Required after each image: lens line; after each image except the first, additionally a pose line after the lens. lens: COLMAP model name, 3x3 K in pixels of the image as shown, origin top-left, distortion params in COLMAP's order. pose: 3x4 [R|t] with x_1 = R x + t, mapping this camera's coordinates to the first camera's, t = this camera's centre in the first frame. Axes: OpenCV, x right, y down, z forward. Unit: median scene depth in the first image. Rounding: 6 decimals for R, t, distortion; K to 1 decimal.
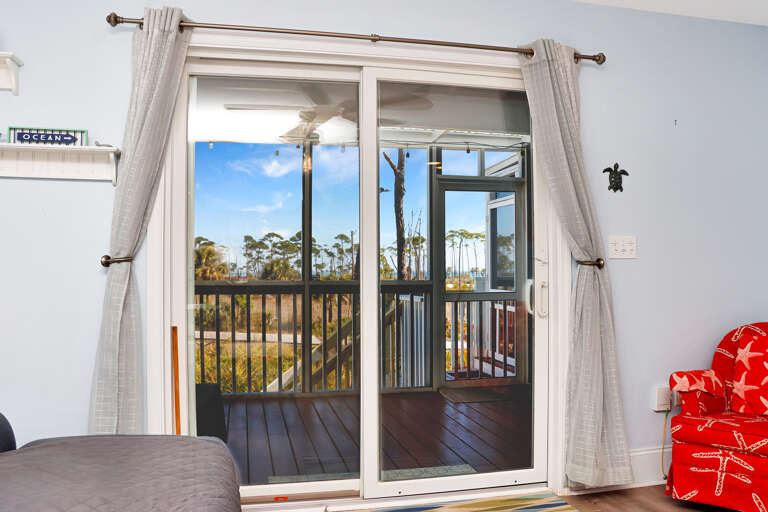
lens RADIAL K [[631.3, 0, 384.0], [0, 631.3, 256.0], [0, 0, 1]] dist [-0.163754, 0.142626]
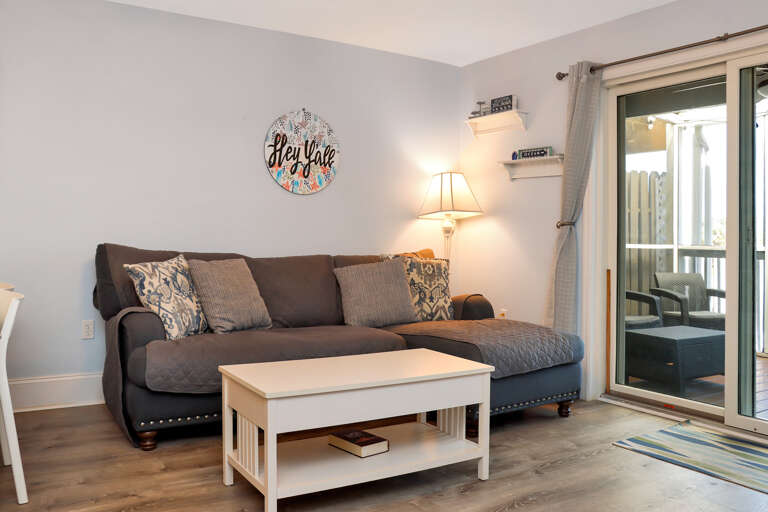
lens RADIAL K [[657.1, 0, 379.8], [0, 657.1, 215.0], [0, 0, 1]] dist [-0.150768, 0.111486]
pose [[0.346666, -0.023691, -0.937690, 0.869947], [0.001304, 0.999692, -0.024775, 0.020122], [0.937988, 0.007366, 0.346590, -0.041040]]
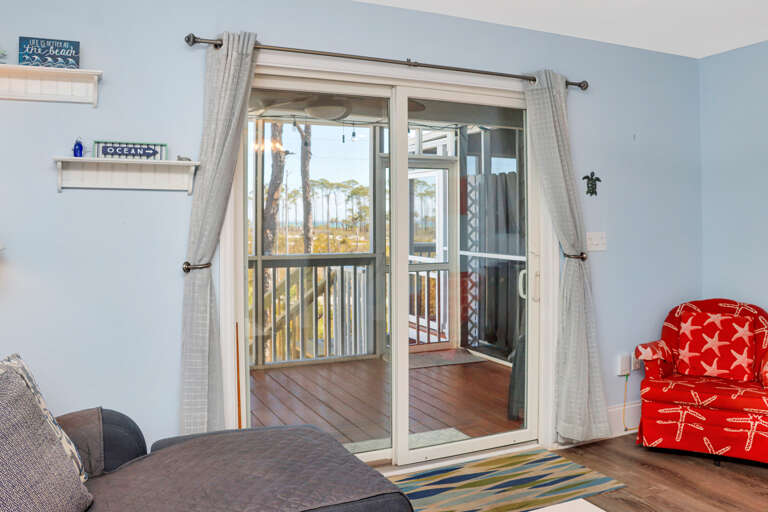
lens RADIAL K [[657.1, 0, 379.8], [0, 657.1, 215.0], [0, 0, 1]] dist [-0.150768, 0.111486]
pose [[0.977653, 0.002920, 0.210204, -0.313187], [-0.005945, 0.999888, 0.013757, -0.087600], [-0.210141, -0.014700, 0.977561, -0.153709]]
